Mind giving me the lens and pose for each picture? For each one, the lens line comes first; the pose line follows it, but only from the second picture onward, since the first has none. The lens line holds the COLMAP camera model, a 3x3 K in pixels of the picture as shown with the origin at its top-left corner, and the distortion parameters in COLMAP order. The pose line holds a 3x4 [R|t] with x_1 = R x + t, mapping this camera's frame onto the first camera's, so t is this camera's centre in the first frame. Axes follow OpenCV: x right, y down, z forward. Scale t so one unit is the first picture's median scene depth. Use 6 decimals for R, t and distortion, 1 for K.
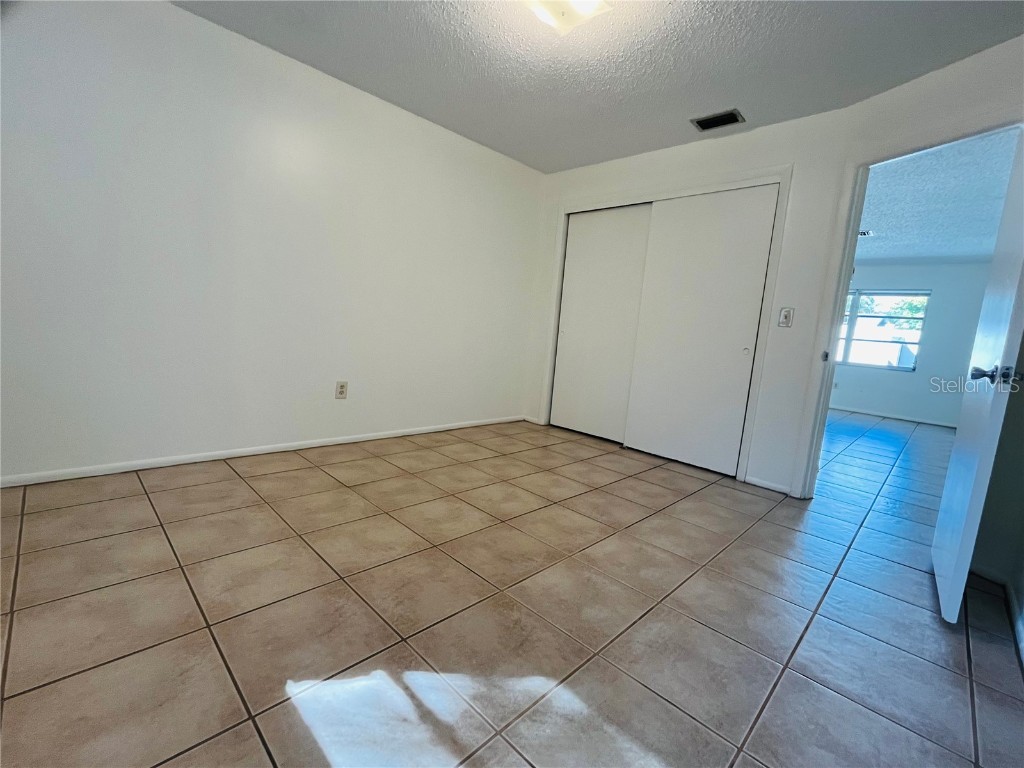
lens RADIAL K [[448.3, 0, 508.9], [0, 448.3, 383.8], [0, 0, 1]] dist [-0.006823, 0.001074]
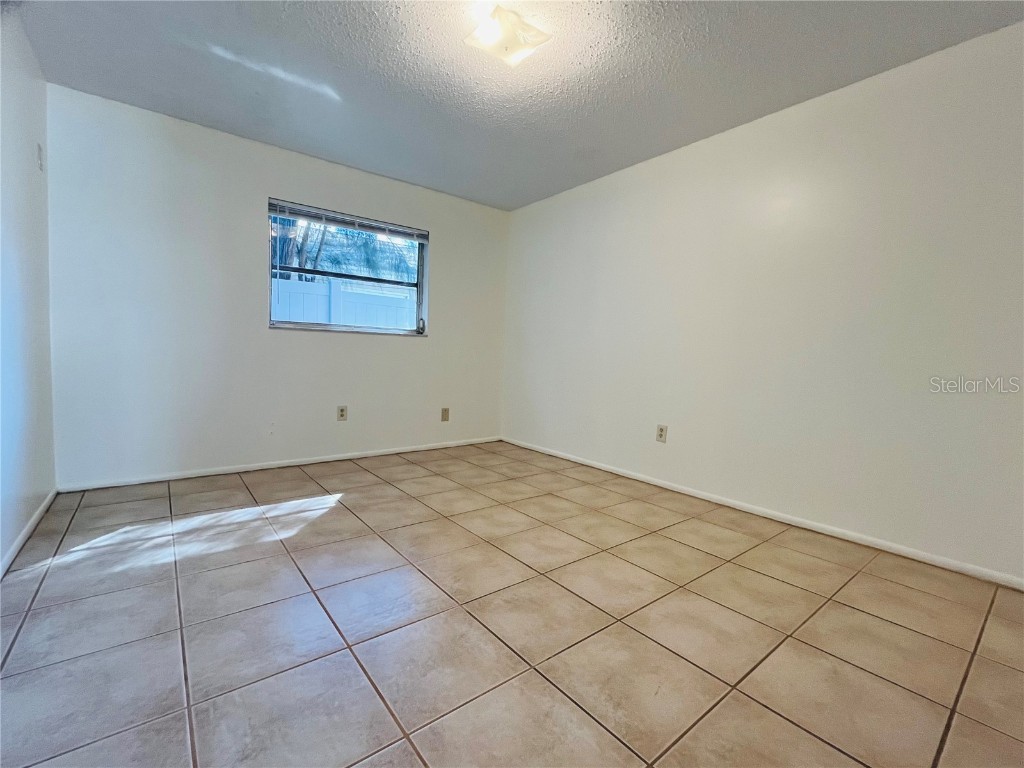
lens RADIAL K [[448.3, 0, 518.3], [0, 448.3, 387.8], [0, 0, 1]] dist [-0.006823, 0.001074]
pose [[-0.103348, -0.014654, -0.994537, 0.808737], [-0.172774, 0.984955, 0.003441, -0.042151], [0.979525, 0.172186, -0.104325, 0.905718]]
